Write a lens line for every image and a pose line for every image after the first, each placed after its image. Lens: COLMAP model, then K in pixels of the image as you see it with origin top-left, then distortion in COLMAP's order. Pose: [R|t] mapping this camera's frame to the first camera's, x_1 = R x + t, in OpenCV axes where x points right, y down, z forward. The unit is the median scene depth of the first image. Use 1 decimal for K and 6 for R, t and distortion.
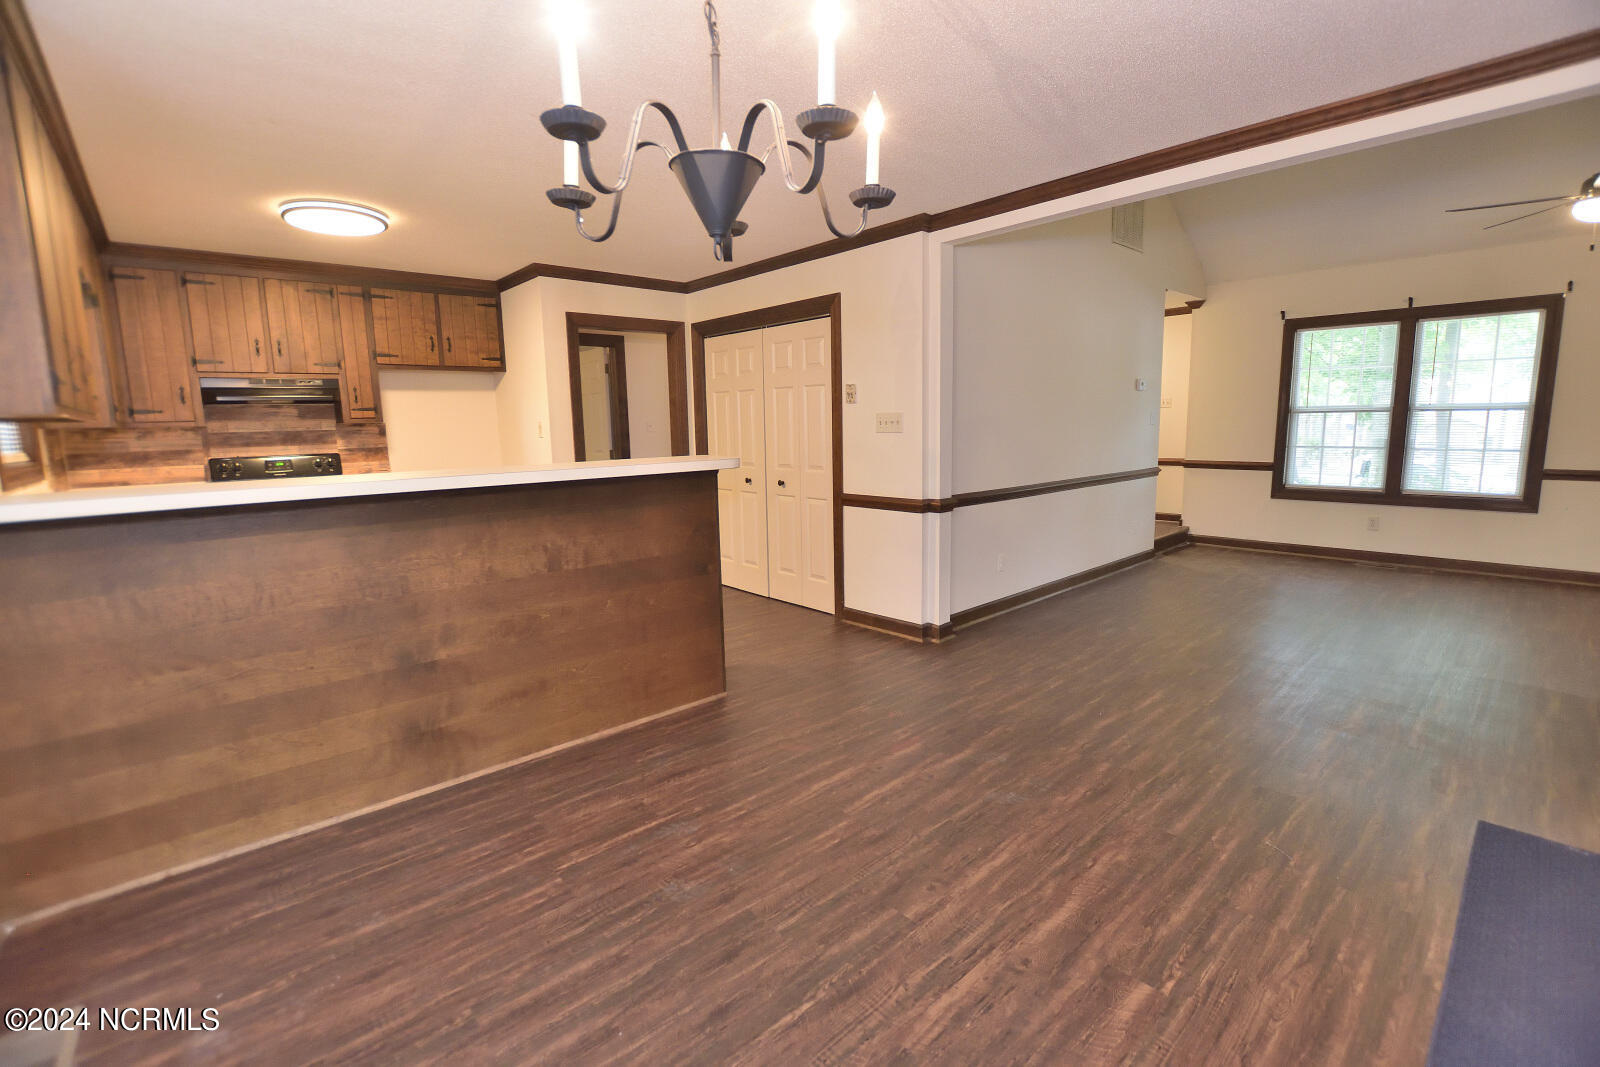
lens RADIAL K [[698.6, 0, 800.0], [0, 698.6, 533.5], [0, 0, 1]] dist [-0.026201, 0.000372]
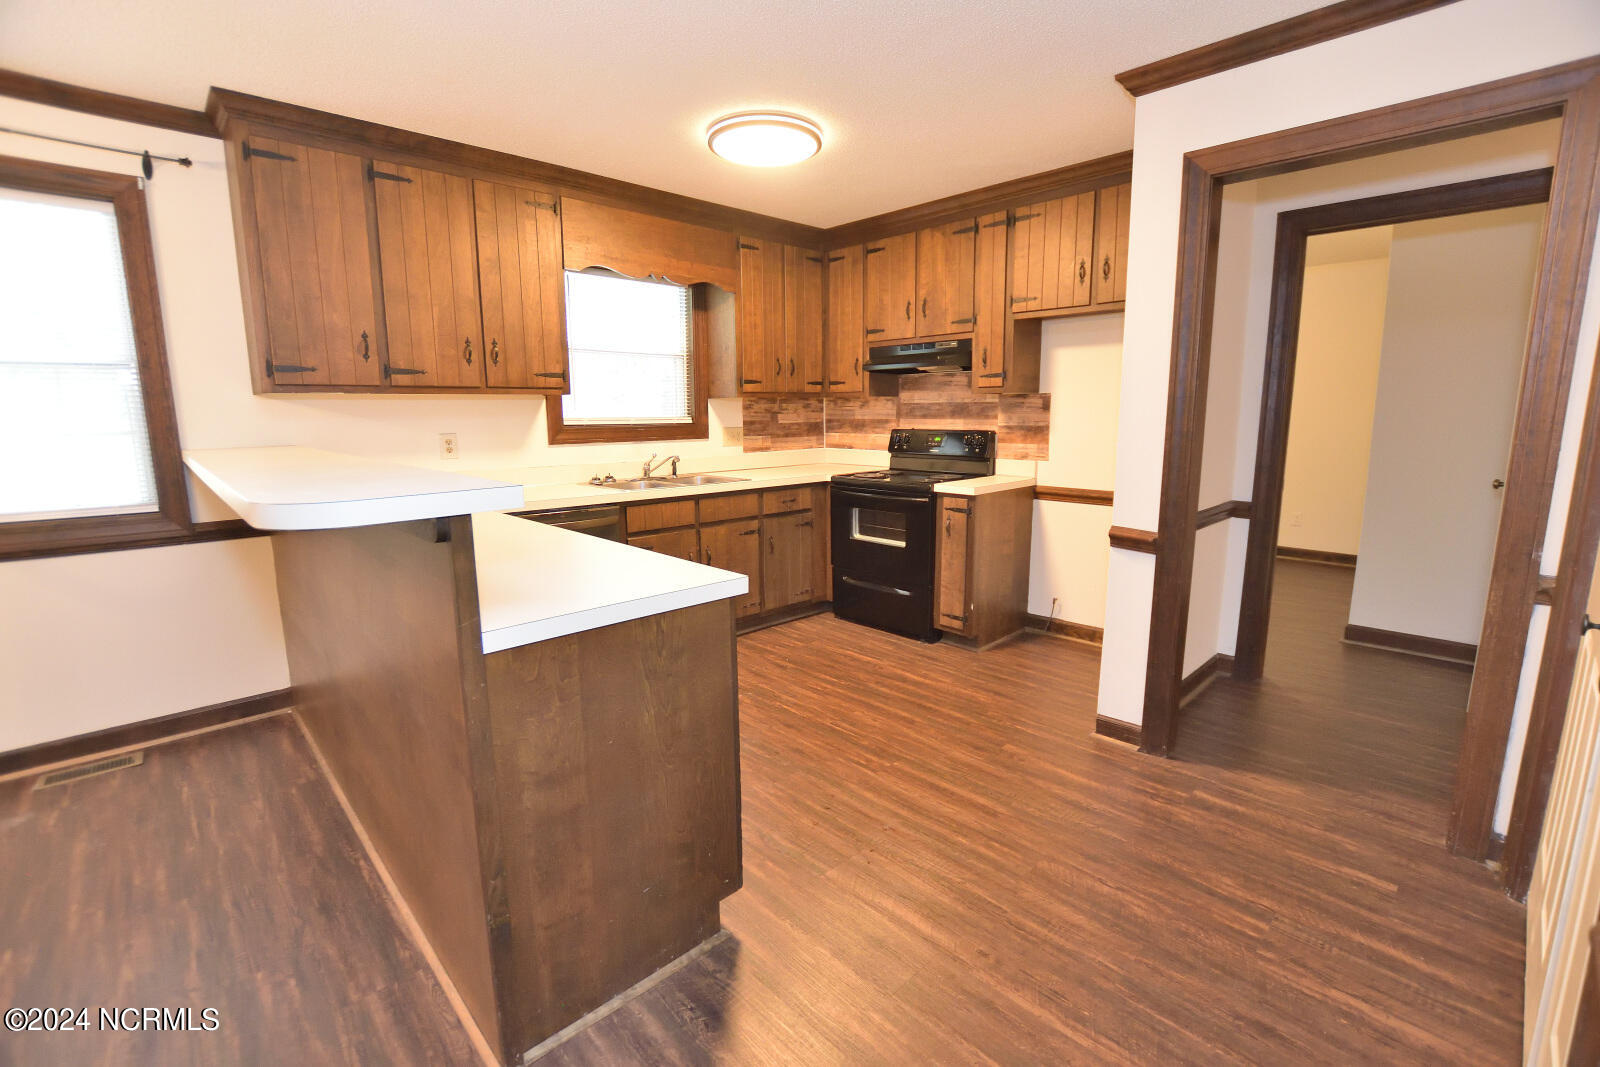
lens RADIAL K [[698.6, 0, 800.0], [0, 698.6, 533.5], [0, 0, 1]] dist [-0.026201, 0.000372]
pose [[0.038723, 0.191036, -0.980819, 0.368933], [-0.149572, 0.971605, 0.183336, -0.279563], [0.987992, 0.139604, 0.066197, 1.790463]]
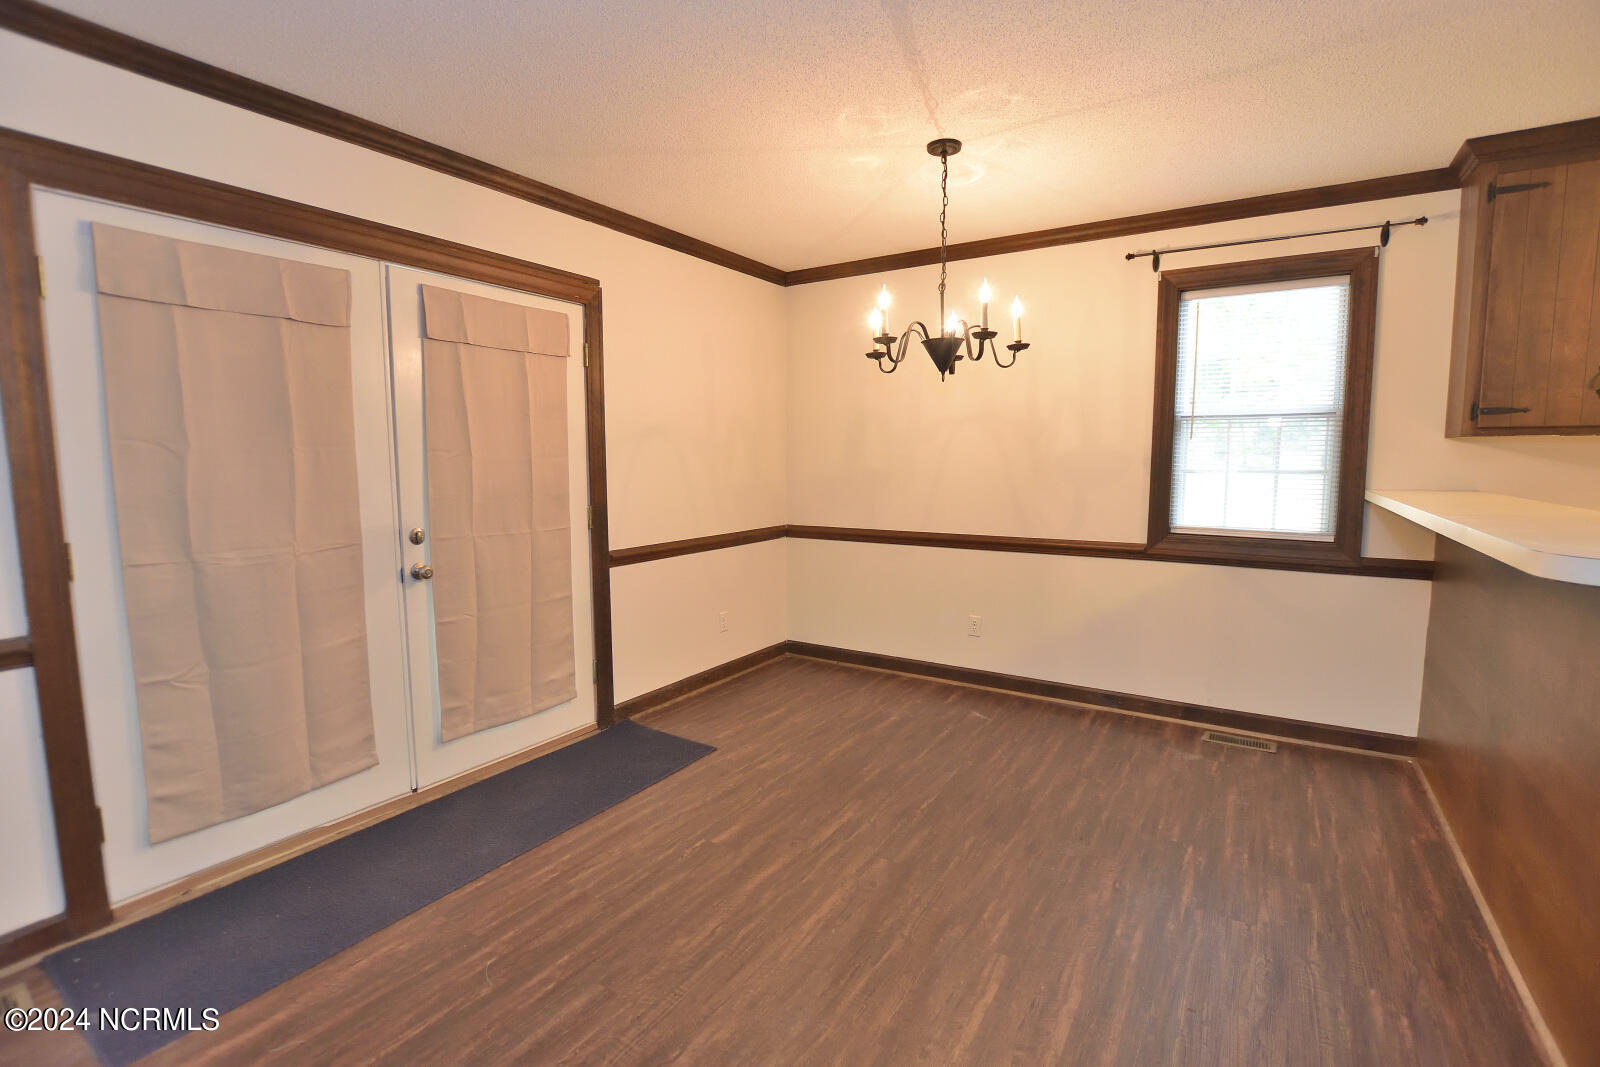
lens RADIAL K [[715.8, 0, 800.0], [0, 715.8, 533.5], [0, 0, 1]] dist [-0.047941, 0.008049]
pose [[-0.965454, 0.052607, -0.255207, 0.518281], [-0.015893, 0.965696, 0.259187, -0.284811], [0.260087, 0.254289, -0.931500, 1.747354]]
